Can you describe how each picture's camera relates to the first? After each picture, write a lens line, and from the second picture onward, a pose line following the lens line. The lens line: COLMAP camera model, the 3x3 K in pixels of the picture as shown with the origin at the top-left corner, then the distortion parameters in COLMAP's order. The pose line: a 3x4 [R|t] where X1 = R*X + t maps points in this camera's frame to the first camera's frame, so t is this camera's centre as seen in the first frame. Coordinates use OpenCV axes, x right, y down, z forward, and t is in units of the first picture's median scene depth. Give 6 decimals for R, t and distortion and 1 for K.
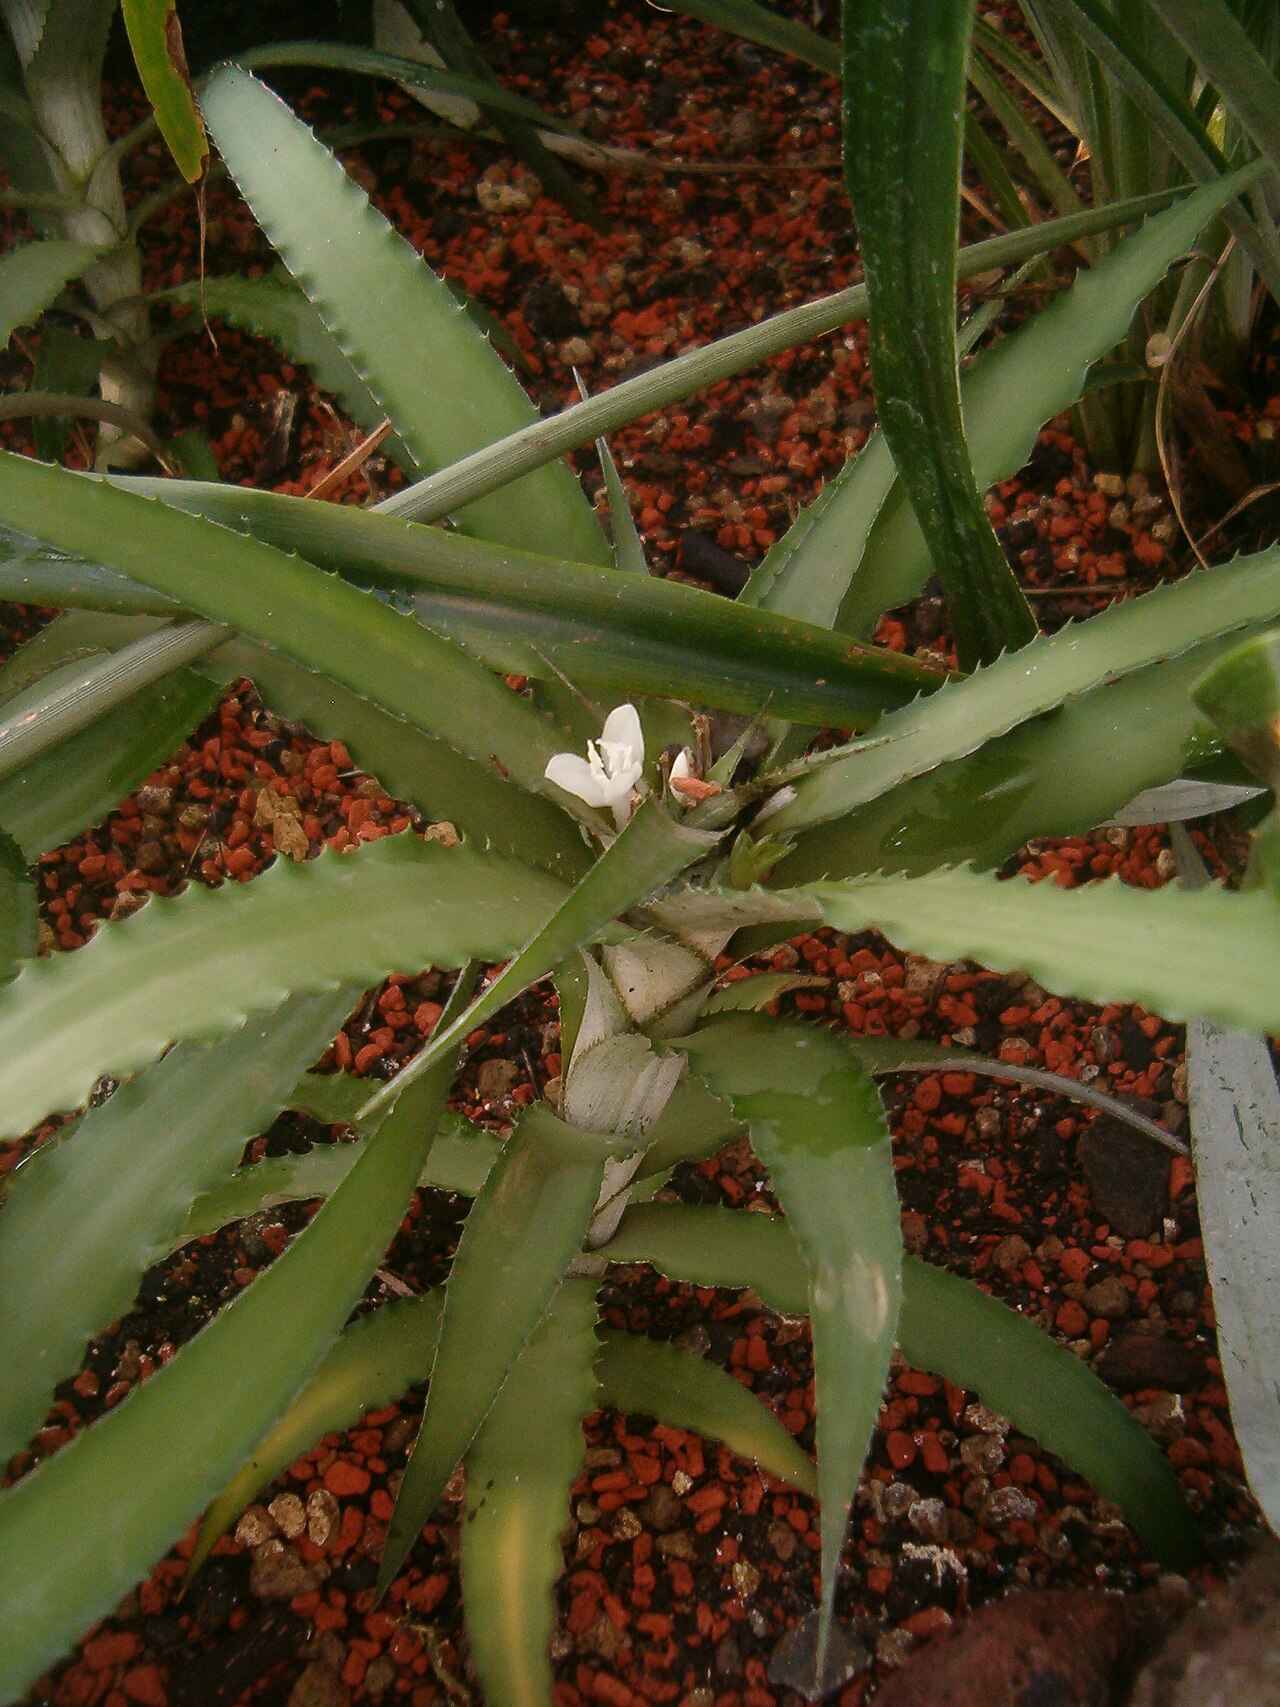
lens RADIAL K [[1914.0, 0, 607.0], [0, 1914.0, 882.6], [0, 0, 1]] dist [-0.272955, 0.346963]
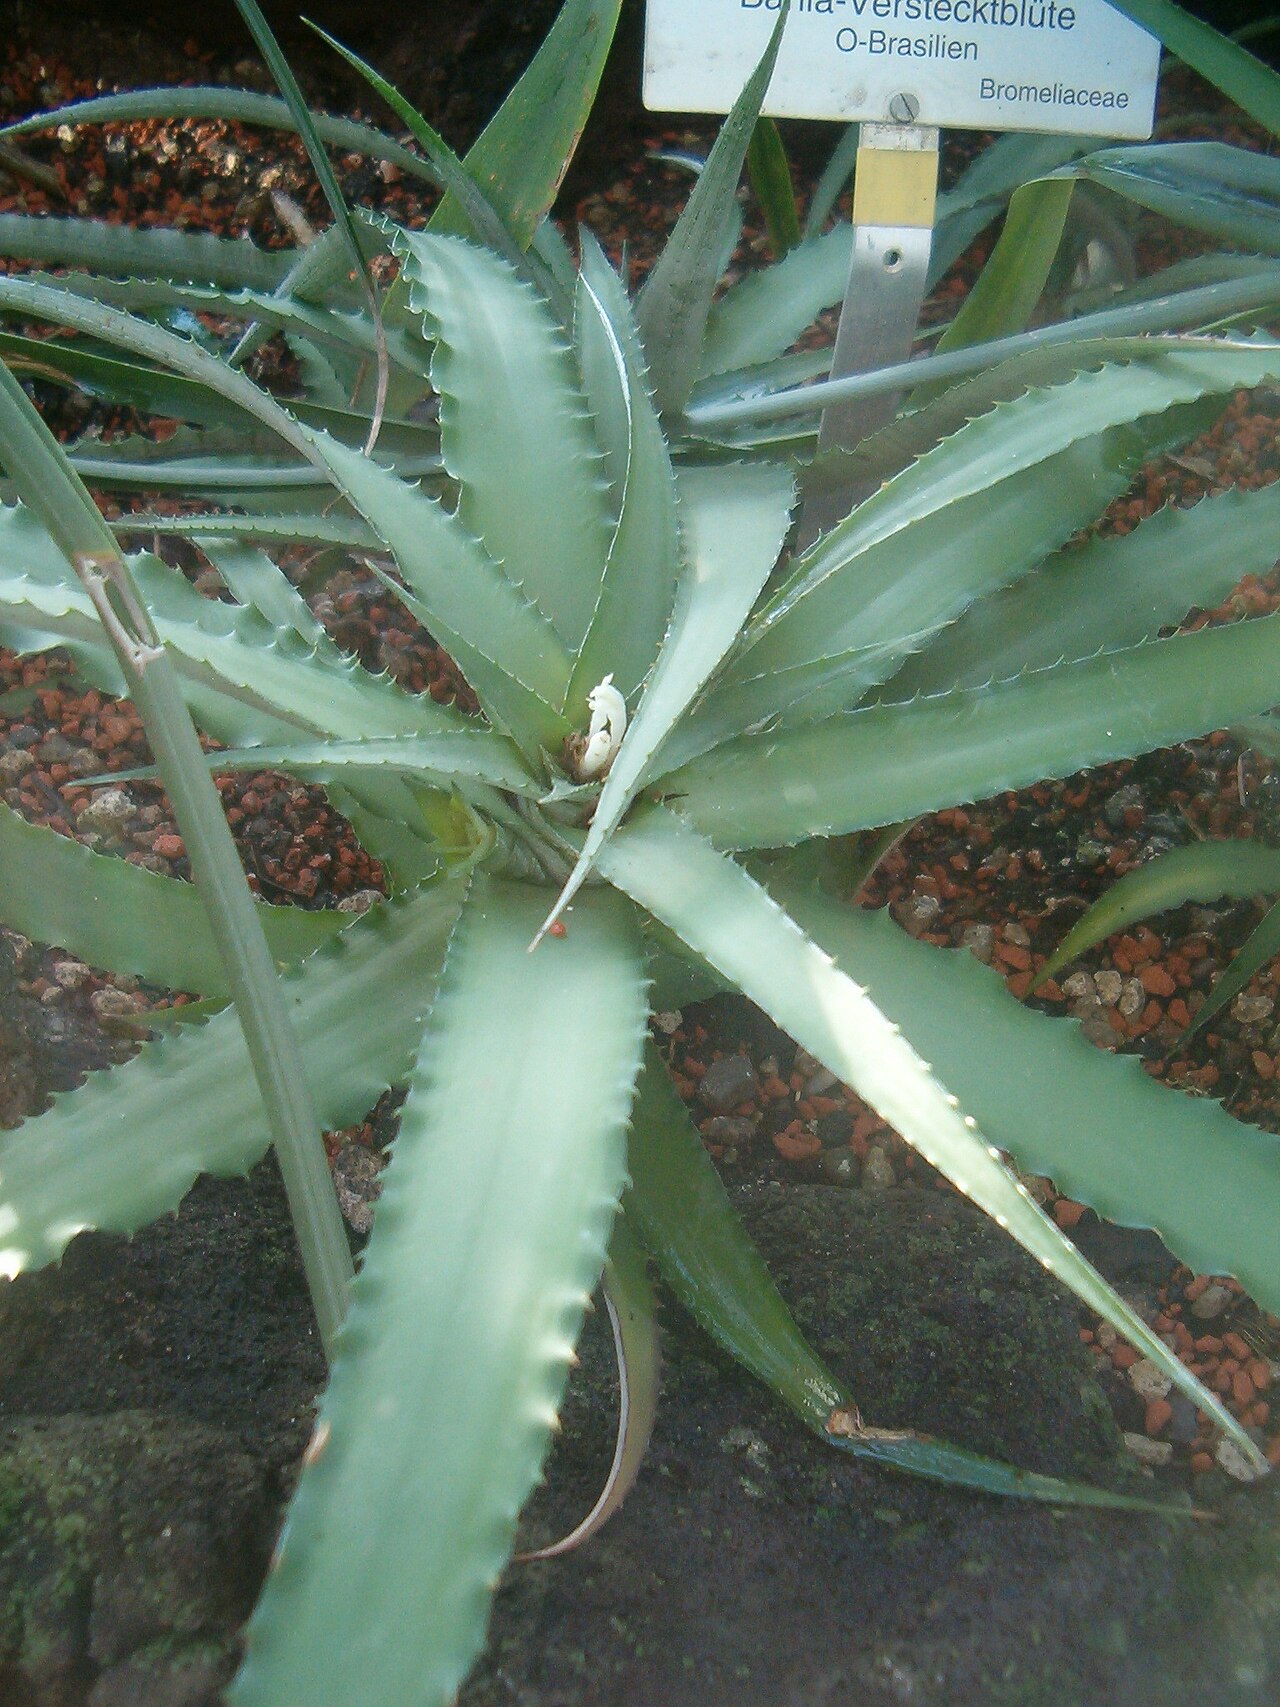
lens RADIAL K [[1914.0, 0, 607.0], [0, 1914.0, 882.6], [0, 0, 1]] dist [-0.272955, 0.346963]
pose [[0.907533, 0.323141, -0.268262, -0.163679], [-0.345076, 0.937816, -0.037730, 0.443659], [0.239388, 0.126812, 0.962607, -0.286155]]
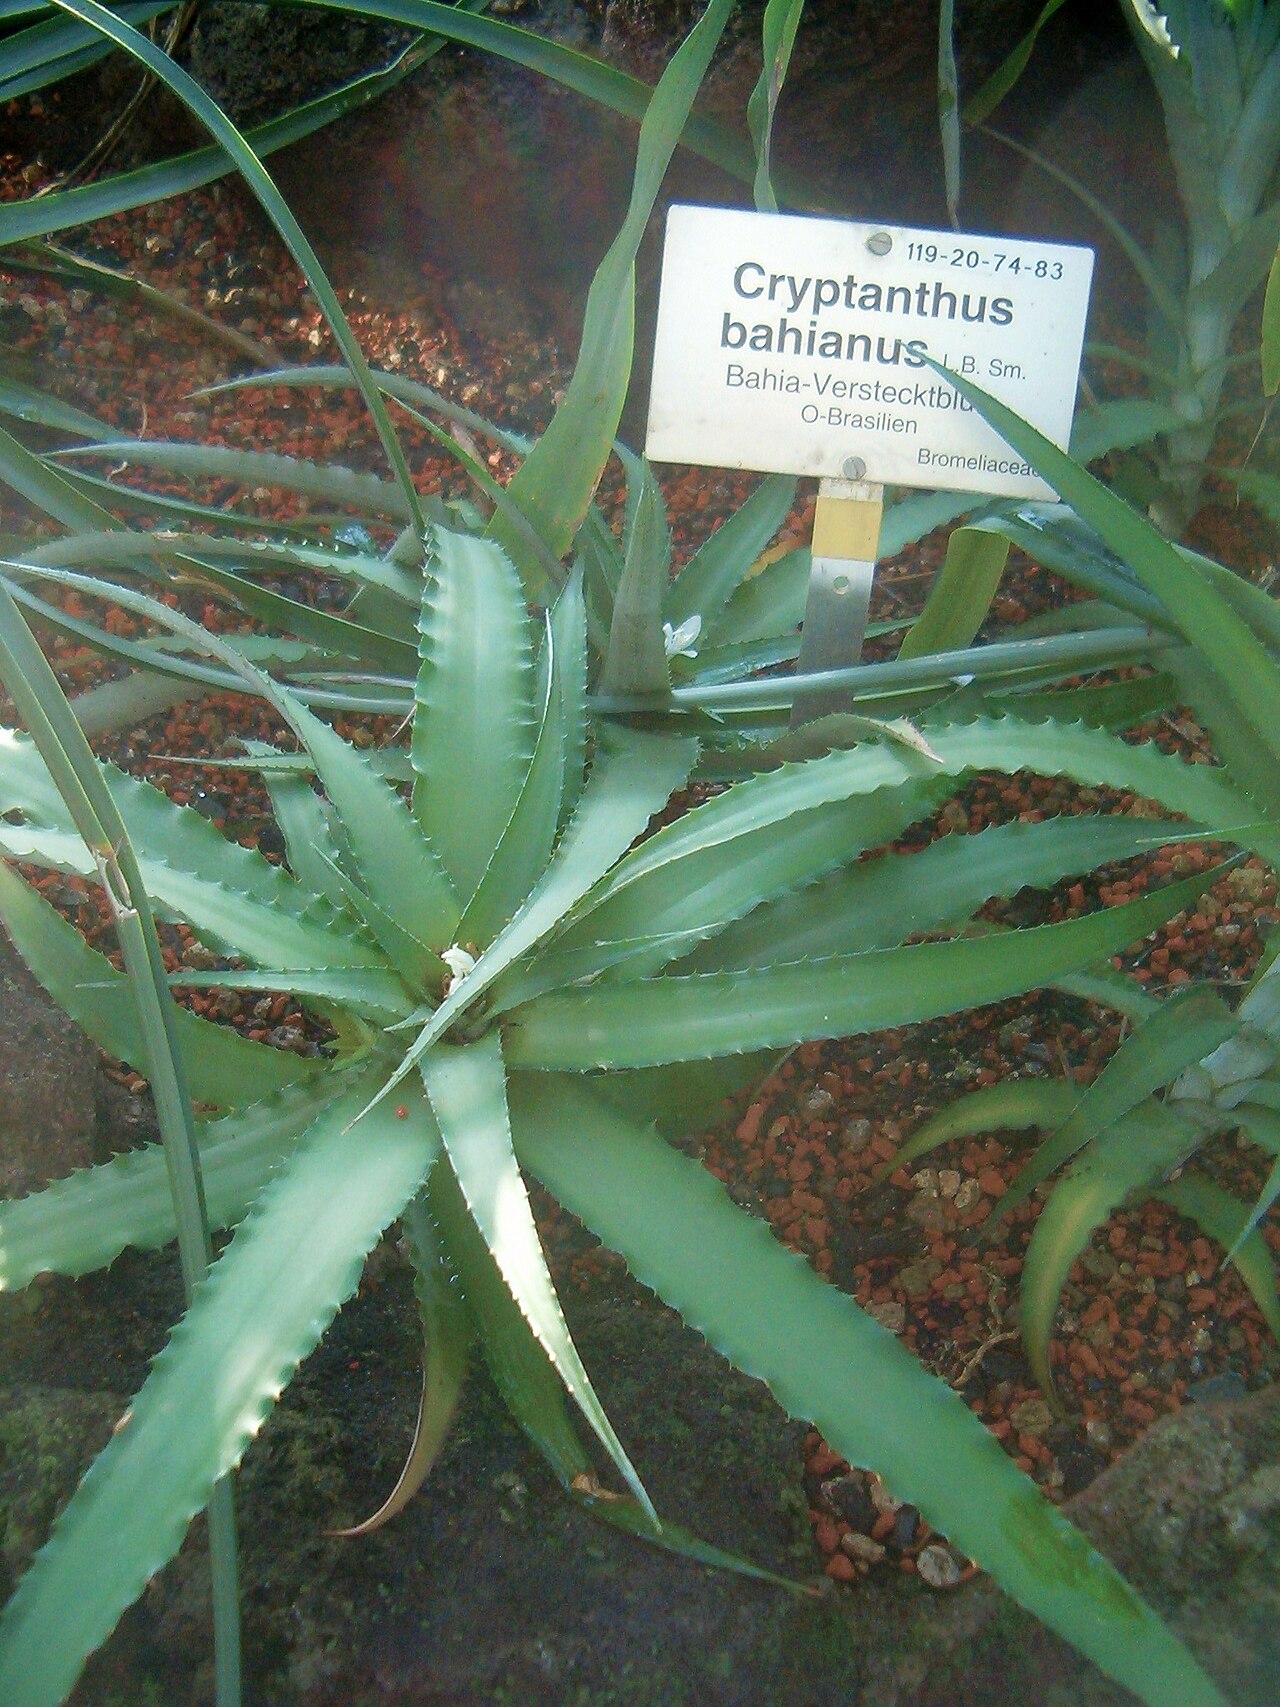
lens RADIAL K [[1914.0, 0, 607.0], [0, 1914.0, 882.6], [0, 0, 1]] dist [-0.272955, 0.346963]
pose [[0.807743, 0.409272, -0.424320, 0.158912], [-0.450394, 0.892822, 0.003781, 0.244923], [0.380389, 0.188057, 0.905505, -0.561779]]
